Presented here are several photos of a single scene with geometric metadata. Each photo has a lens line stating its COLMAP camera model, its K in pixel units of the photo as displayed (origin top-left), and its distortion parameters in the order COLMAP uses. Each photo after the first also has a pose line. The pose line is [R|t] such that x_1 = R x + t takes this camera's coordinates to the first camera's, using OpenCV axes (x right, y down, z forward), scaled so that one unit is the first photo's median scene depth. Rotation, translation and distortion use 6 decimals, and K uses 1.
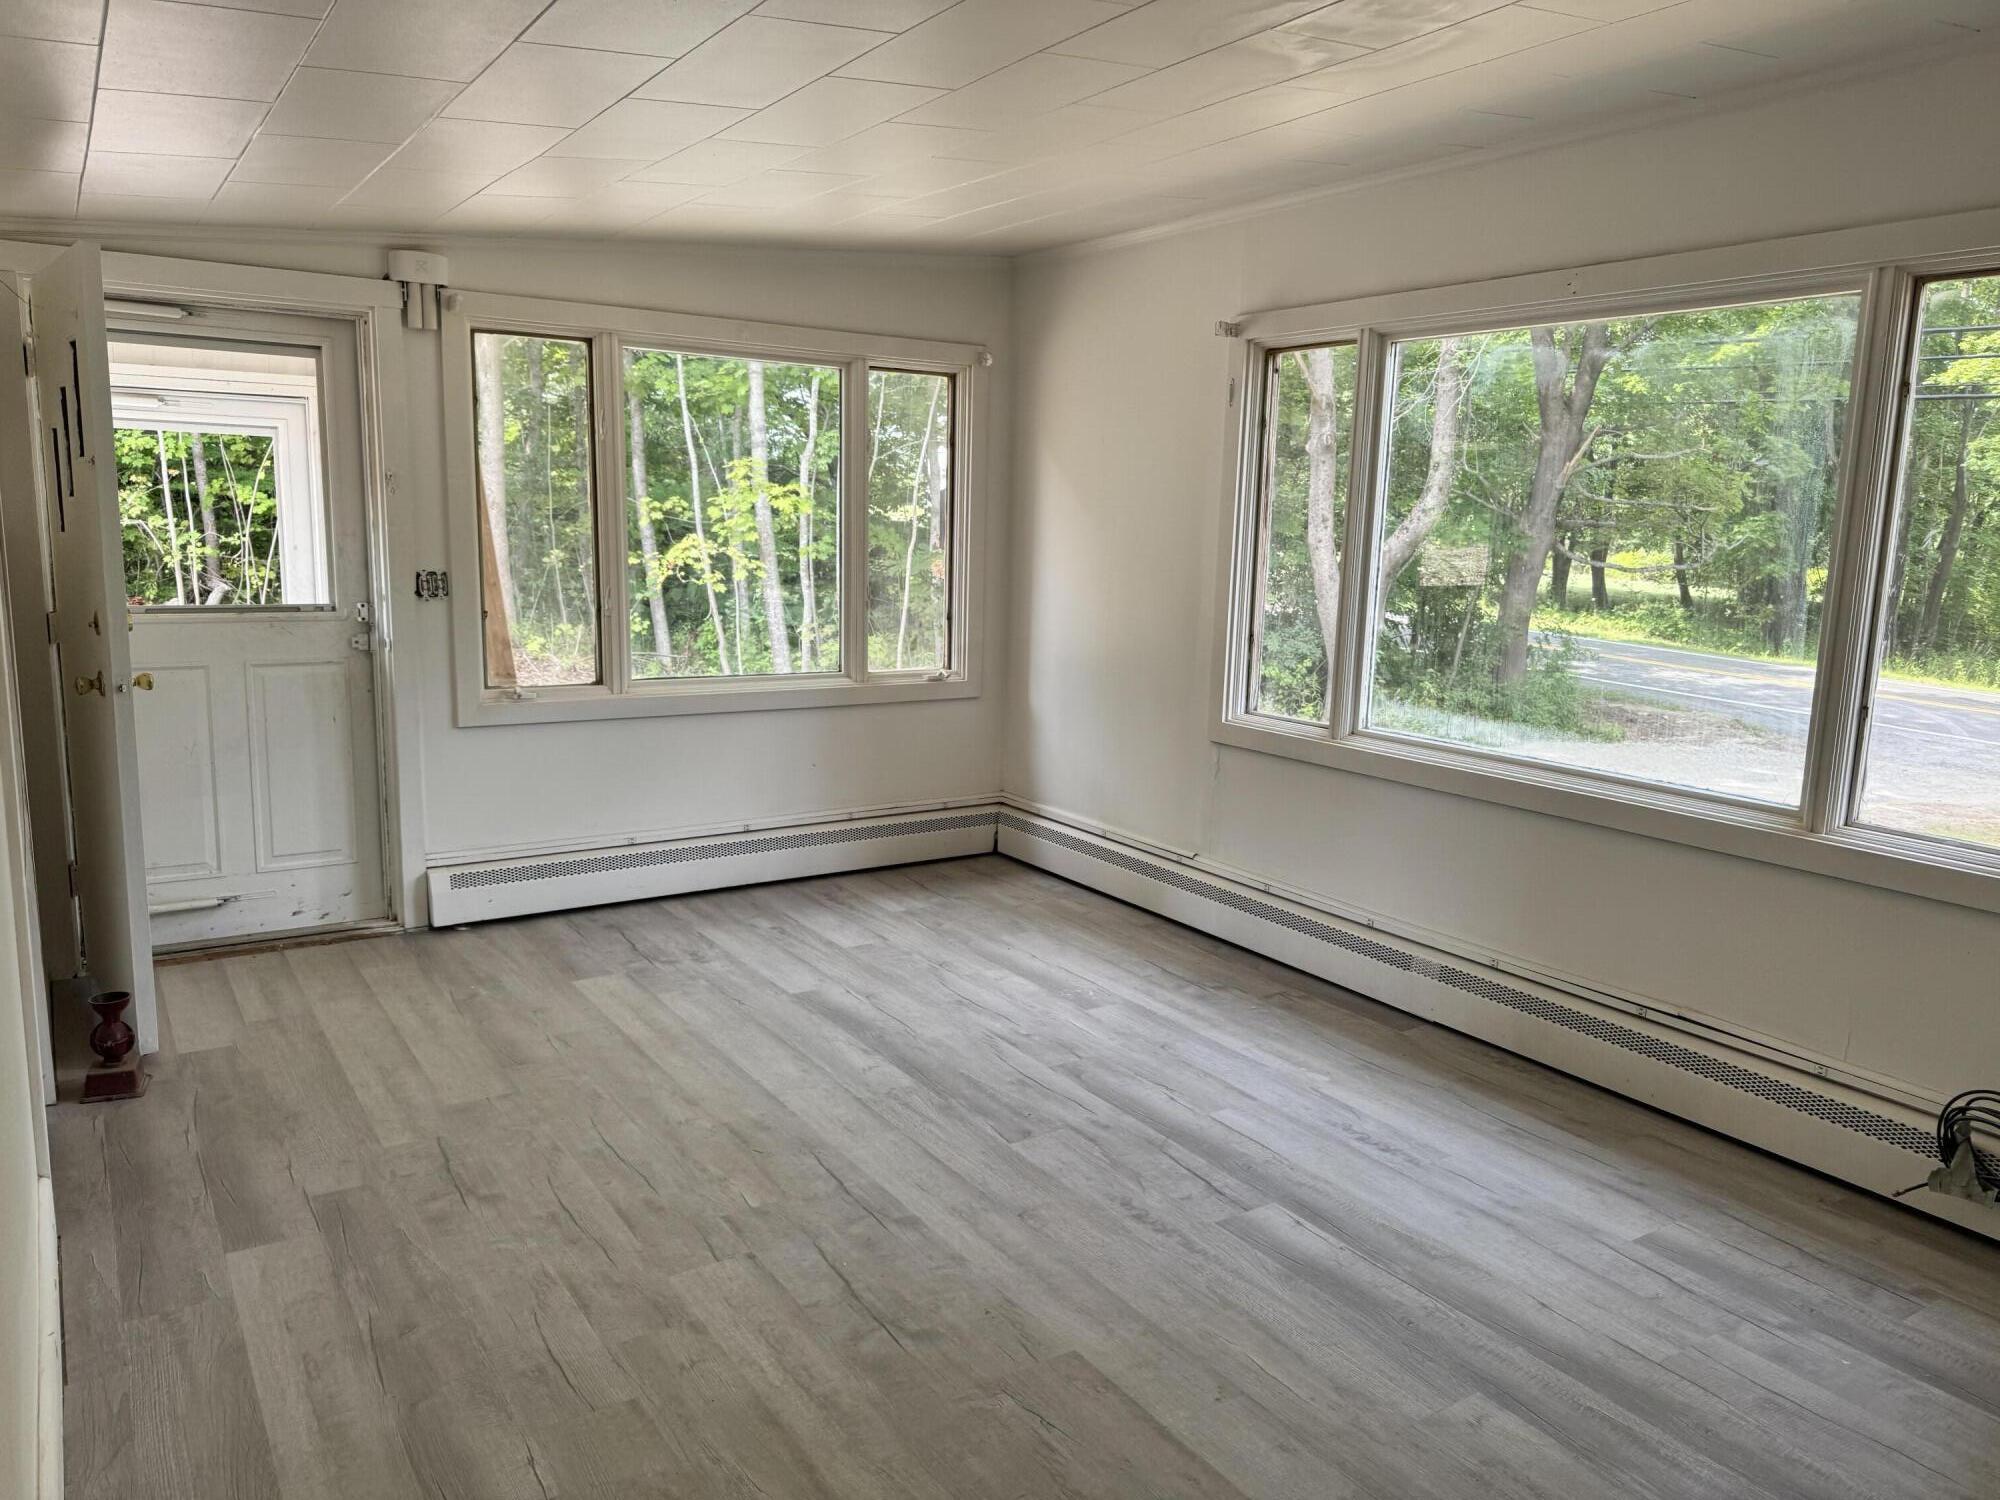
lens RADIAL K [[1408.2, 0, 1000.0], [0, 1408.2, 750.0], [0, 0, 1]] dist [0.114770, -0.177118]
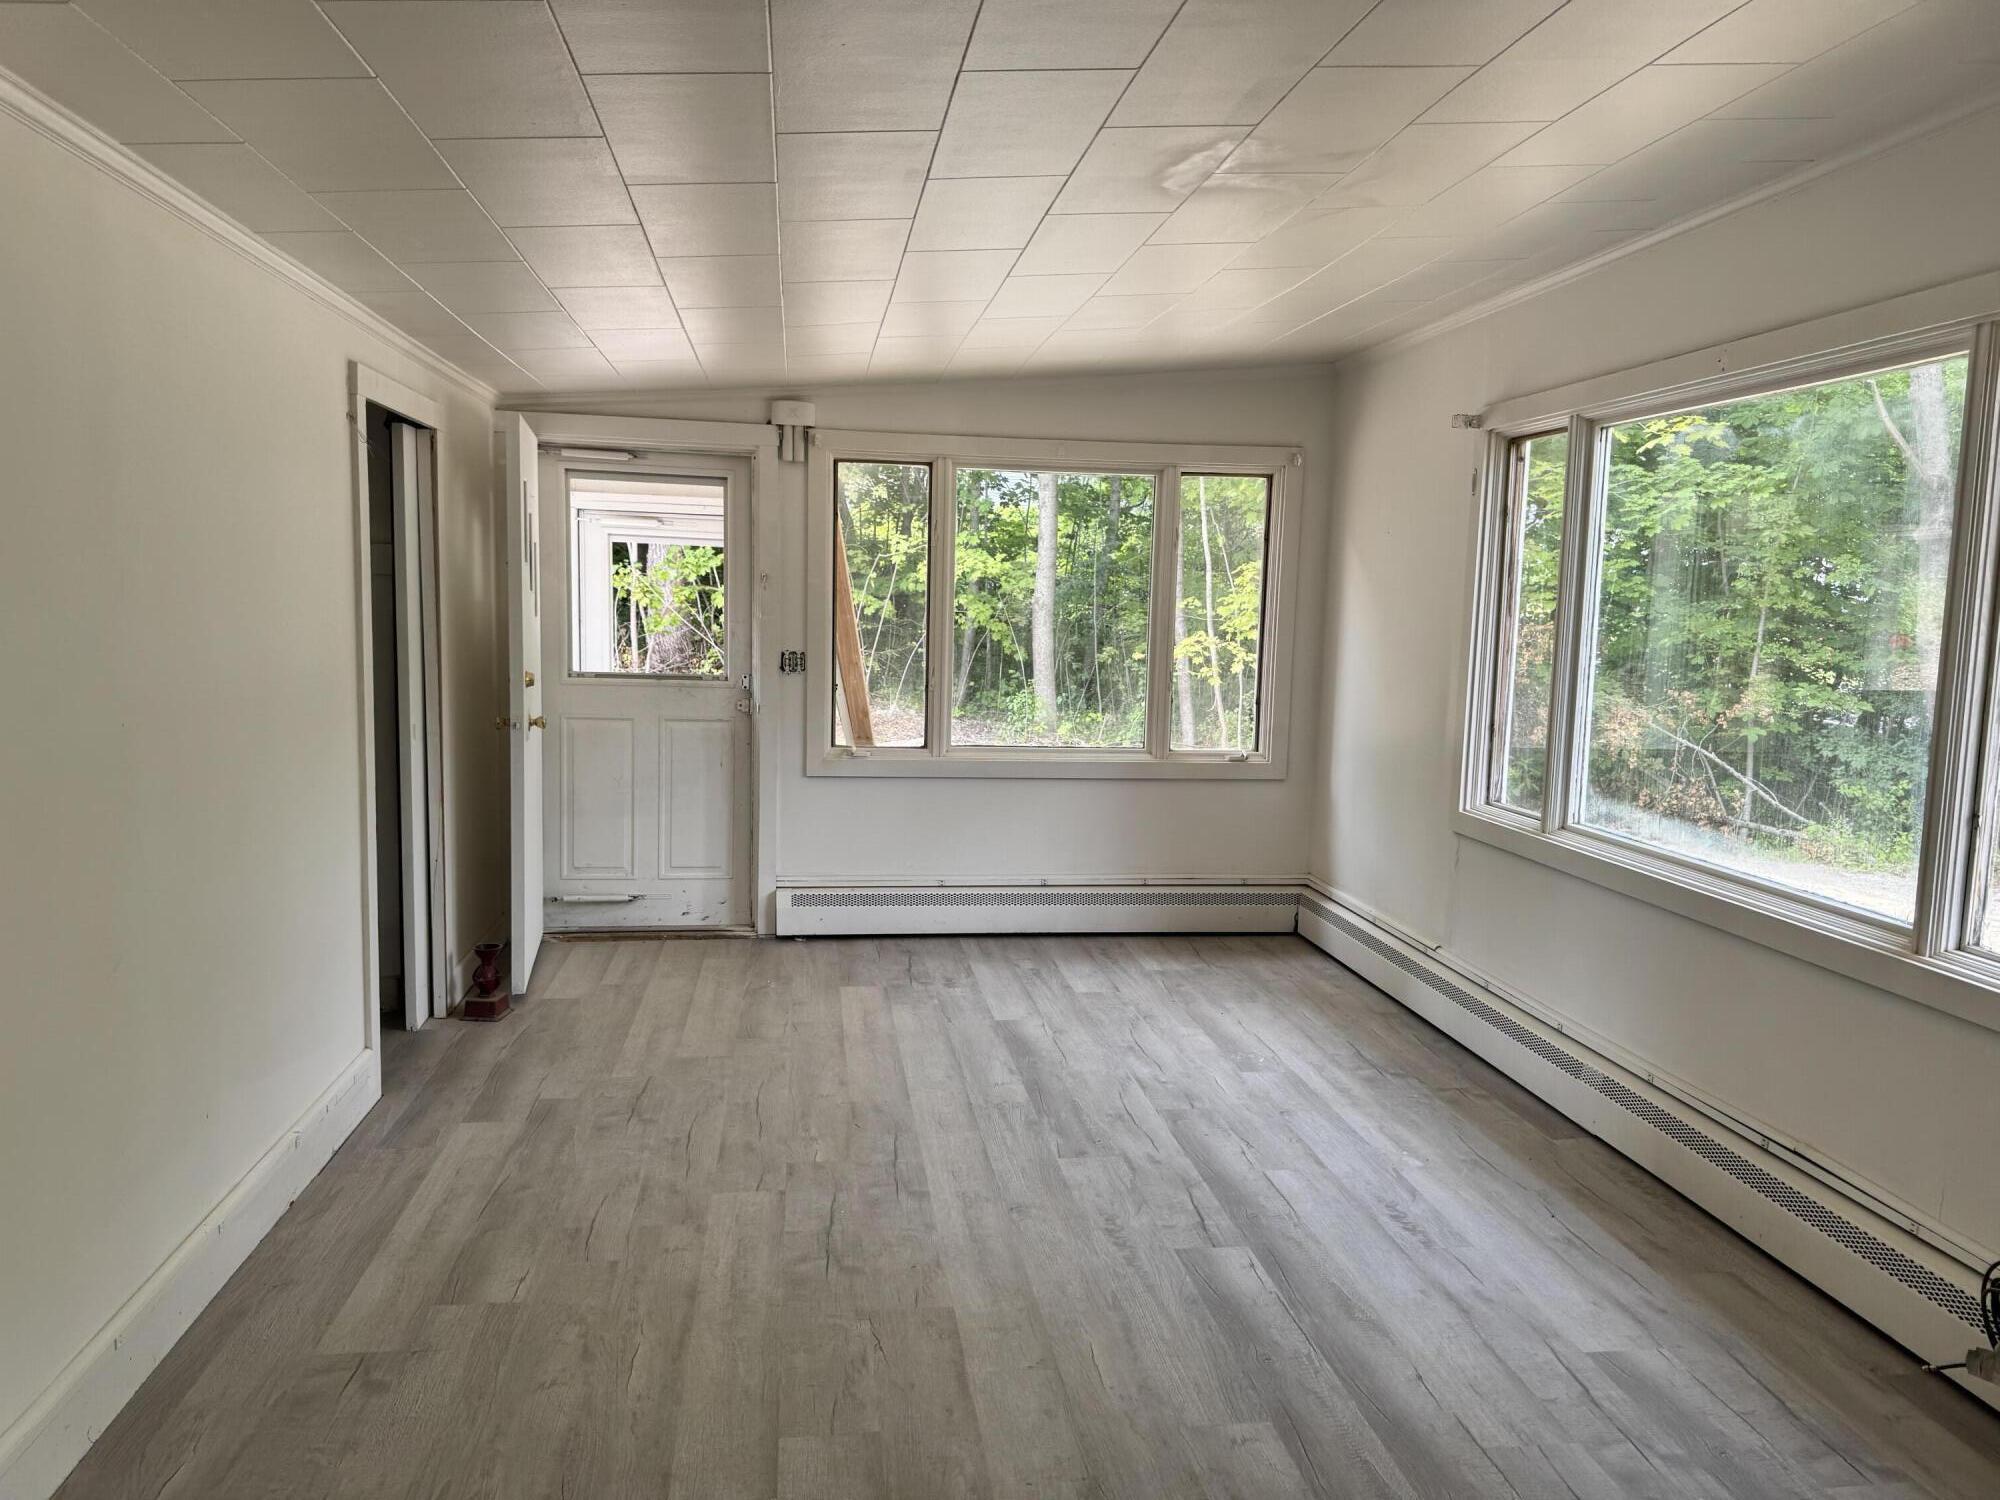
lens RADIAL K [[1408.2, 0, 1000.0], [0, 1408.2, 750.0], [0, 0, 1]] dist [0.114770, -0.177118]
pose [[0.902016, 0.044870, -0.429365, 0.325792], [-0.075391, 0.995673, -0.054332, 0.017221], [0.425070, 0.081379, 0.901495, -0.037729]]
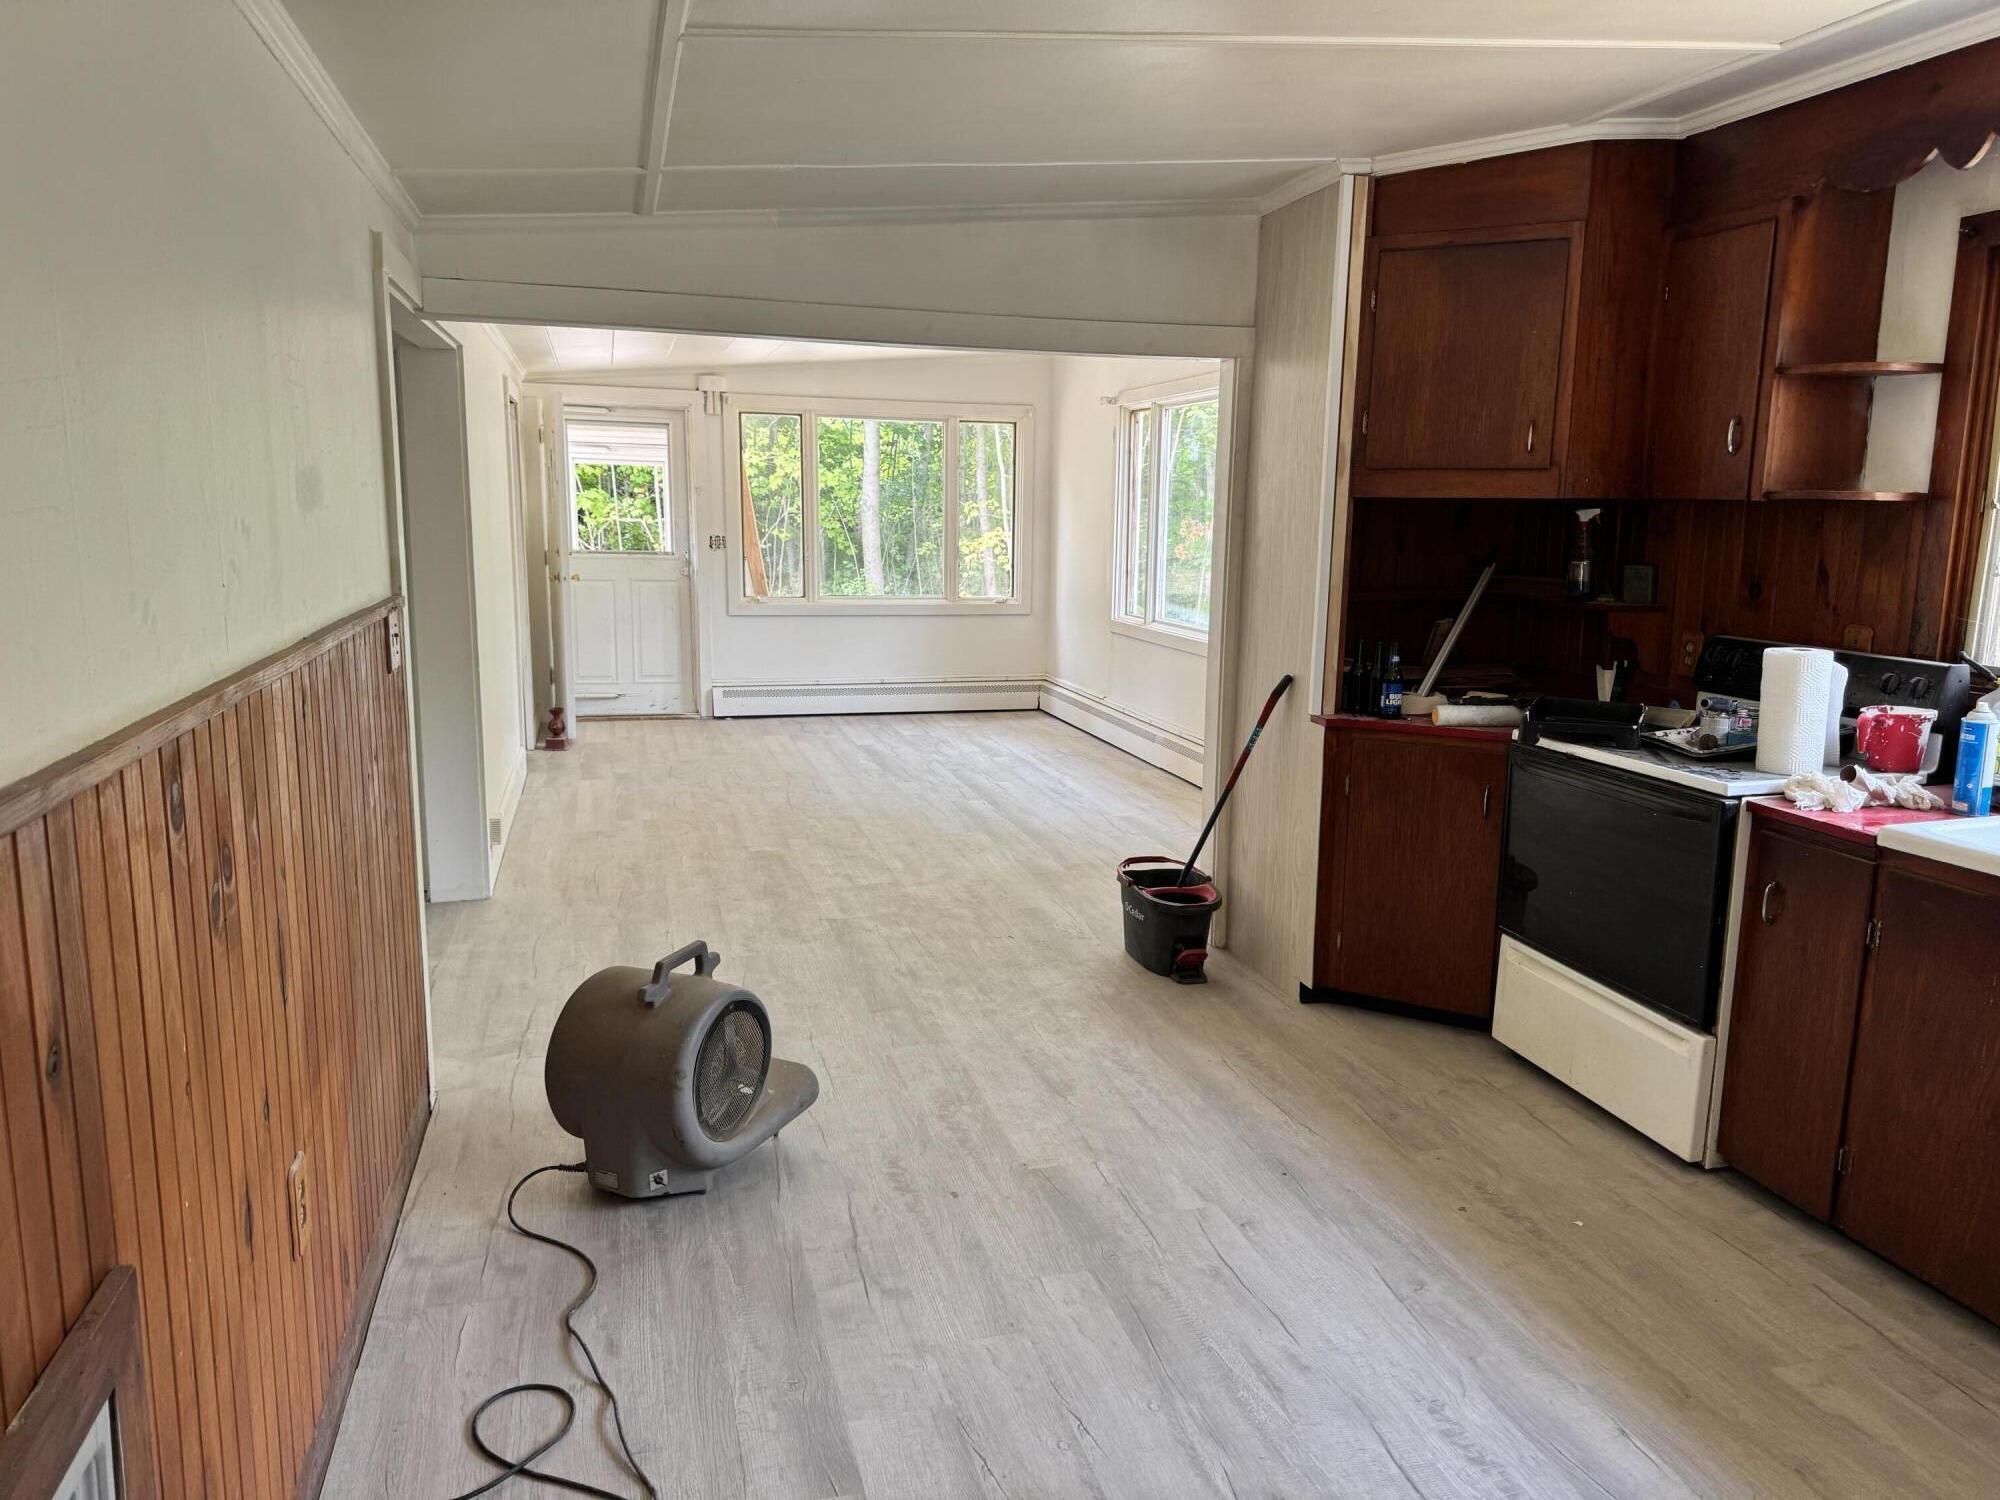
lens RADIAL K [[1418.2, 0, 1051.5], [0, 1418.2, 796.9], [0, 0, 1]] dist [0.004901, -0.001116]
pose [[0.958680, 0.051276, -0.279829, 0.662151], [-0.043185, 0.998454, 0.035005, 0.160002], [0.281191, -0.021474, 0.959412, -0.822604]]
